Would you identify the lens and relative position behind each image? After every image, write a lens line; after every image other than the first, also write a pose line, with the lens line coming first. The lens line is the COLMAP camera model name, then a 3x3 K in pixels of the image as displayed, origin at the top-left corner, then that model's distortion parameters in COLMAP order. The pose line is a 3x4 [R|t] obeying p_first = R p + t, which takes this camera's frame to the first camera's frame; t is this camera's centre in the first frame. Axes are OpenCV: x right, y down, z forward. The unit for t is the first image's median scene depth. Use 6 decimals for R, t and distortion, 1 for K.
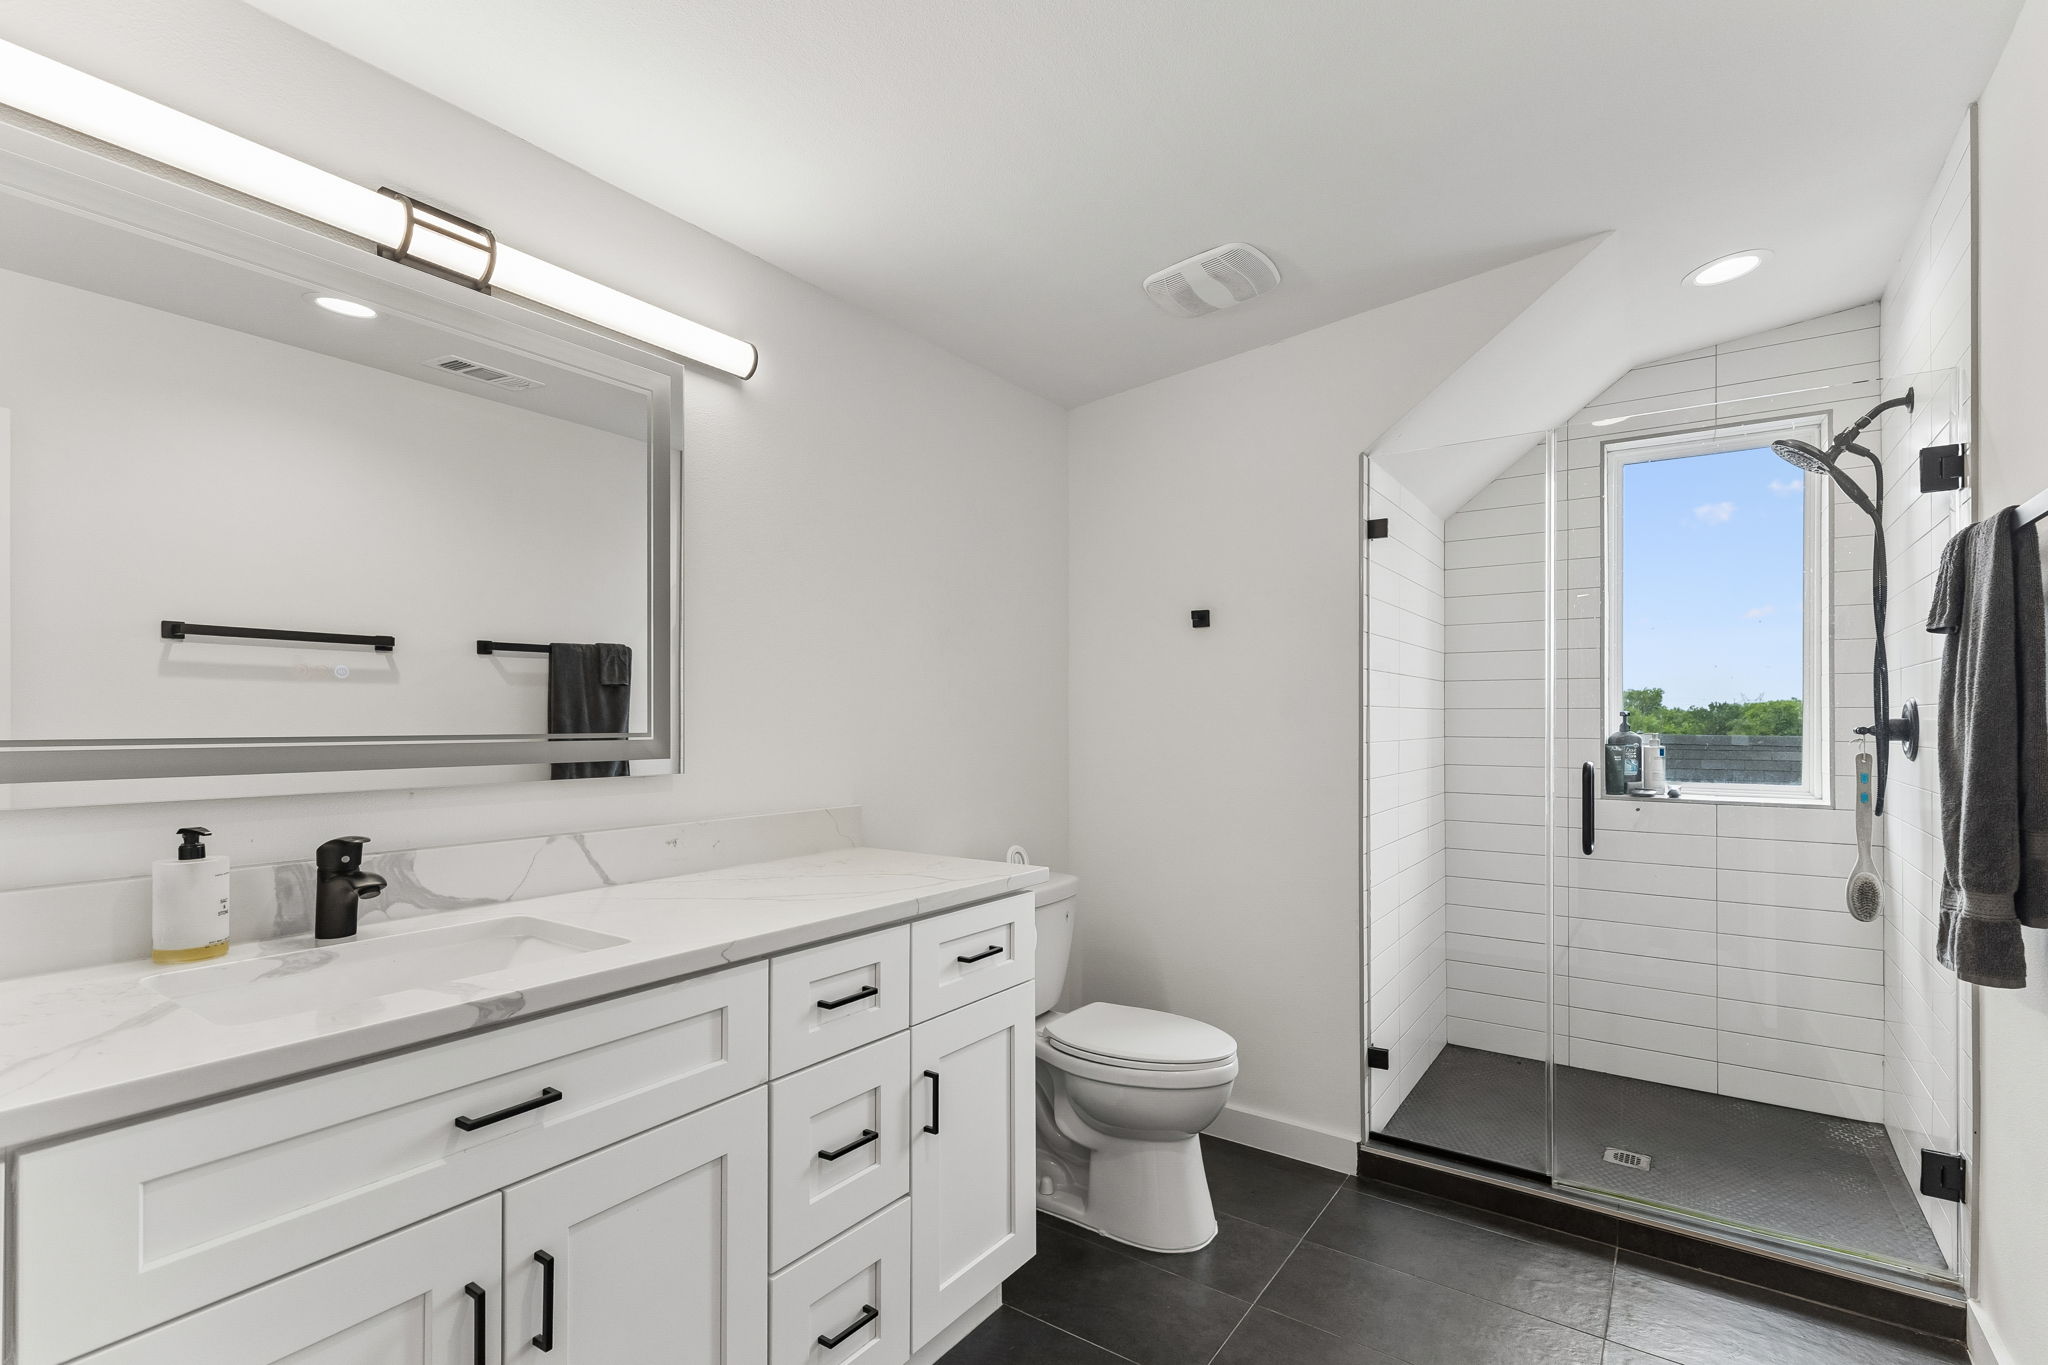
lens RADIAL K [[960.7, 0, 1021.3], [0, 960.7, 674.7], [0, 0, 1]] dist [0.000128, -0.002493]
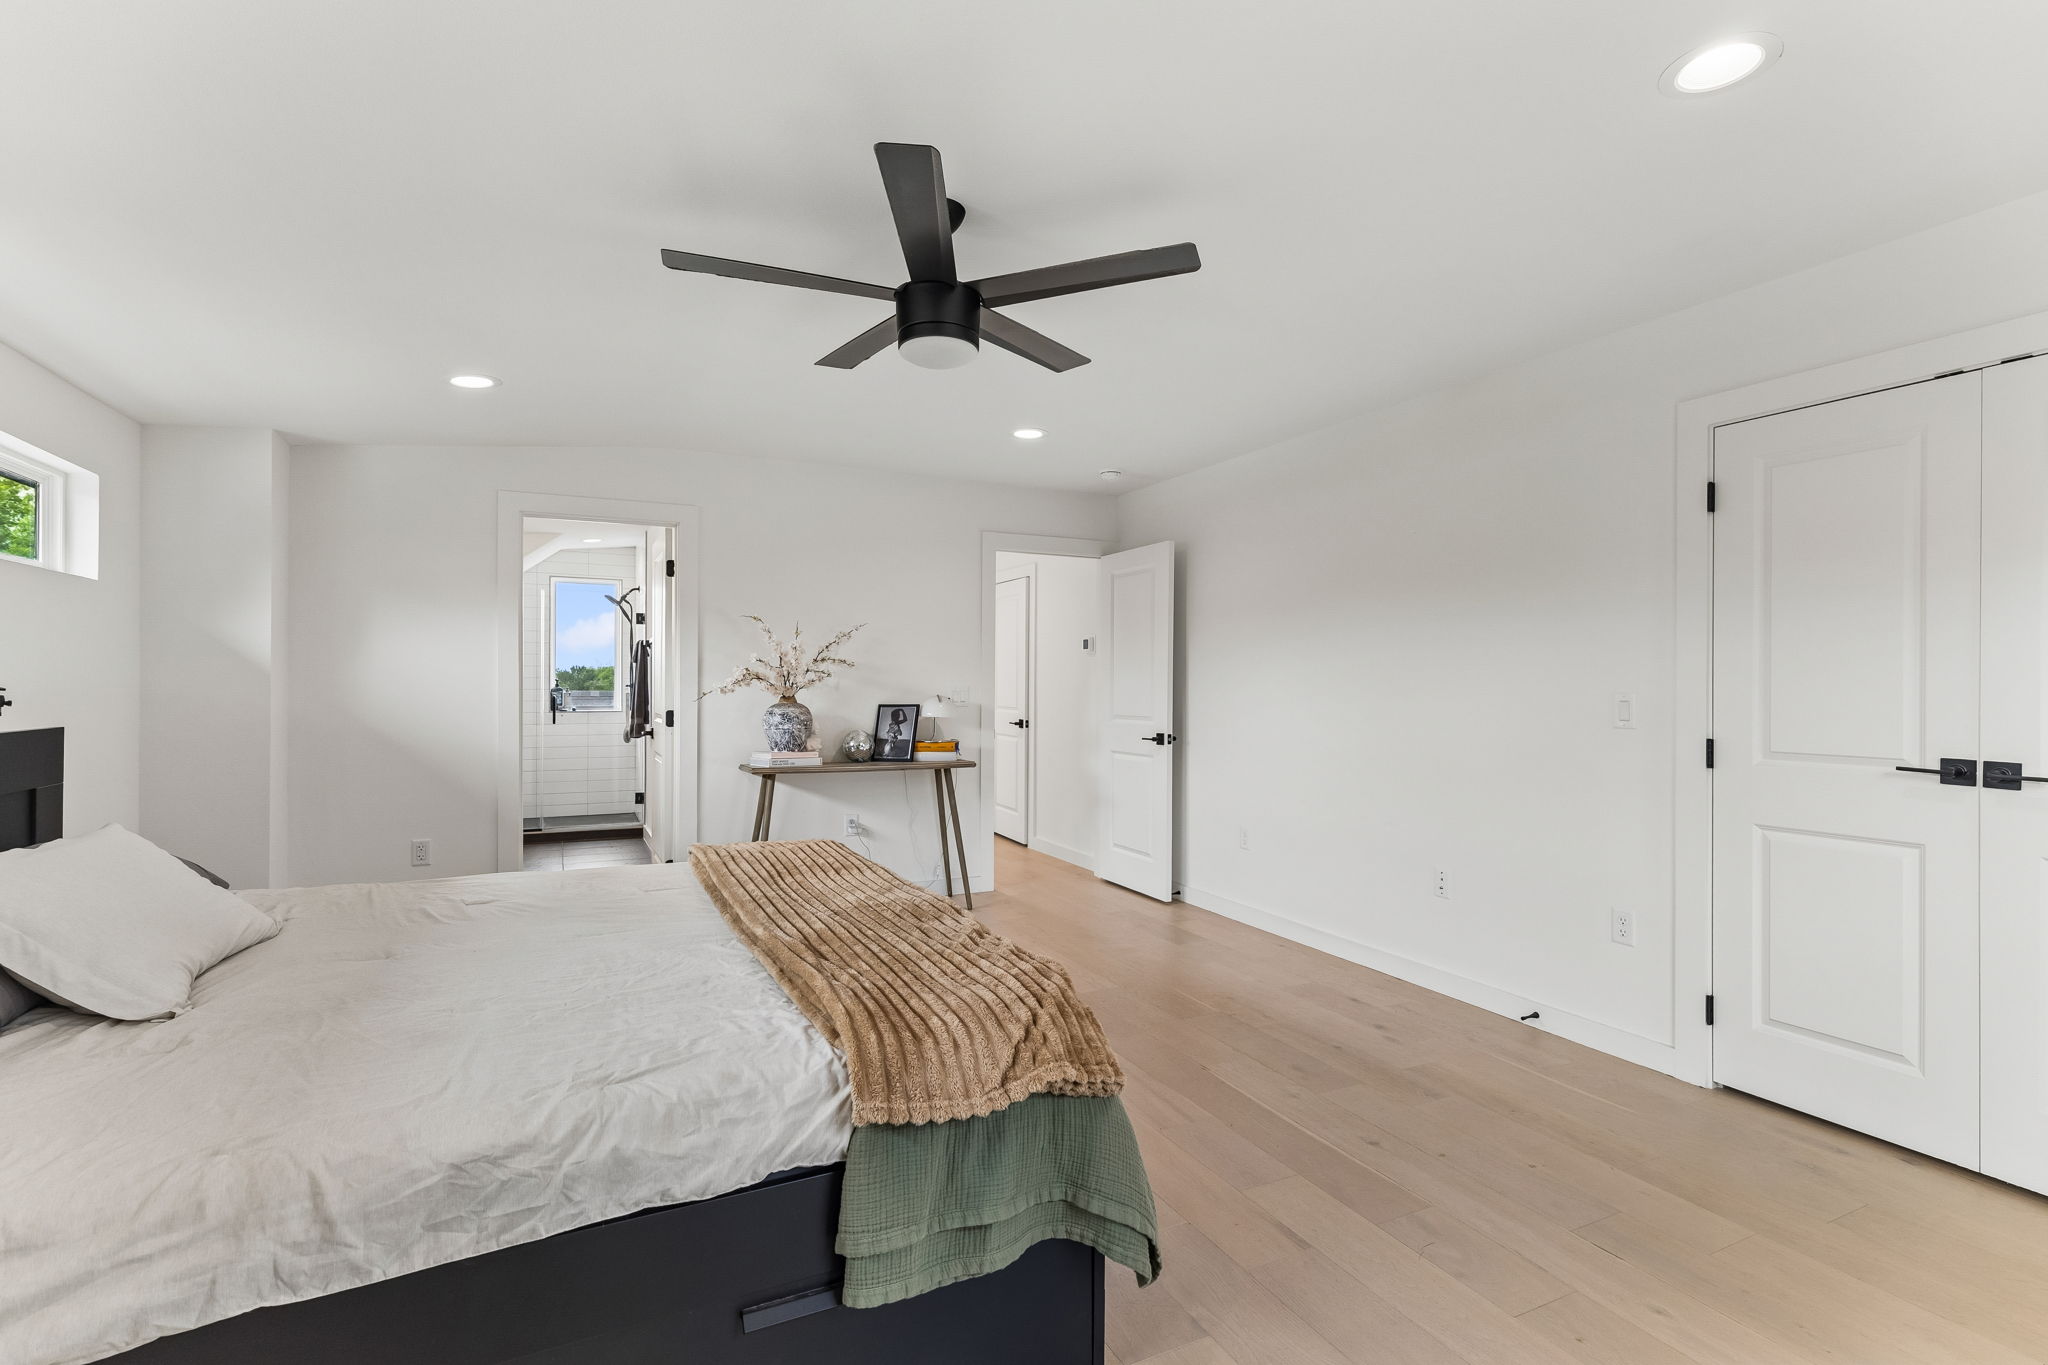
lens RADIAL K [[960.7, 0, 1021.3], [0, 960.7, 674.7], [0, 0, 1]] dist [0.000128, -0.002493]
pose [[0.488955, -0.005155, 0.872294, -1.340816], [-0.028713, 0.999346, 0.022000, -0.088564], [-0.871837, -0.035804, 0.488487, -1.794877]]
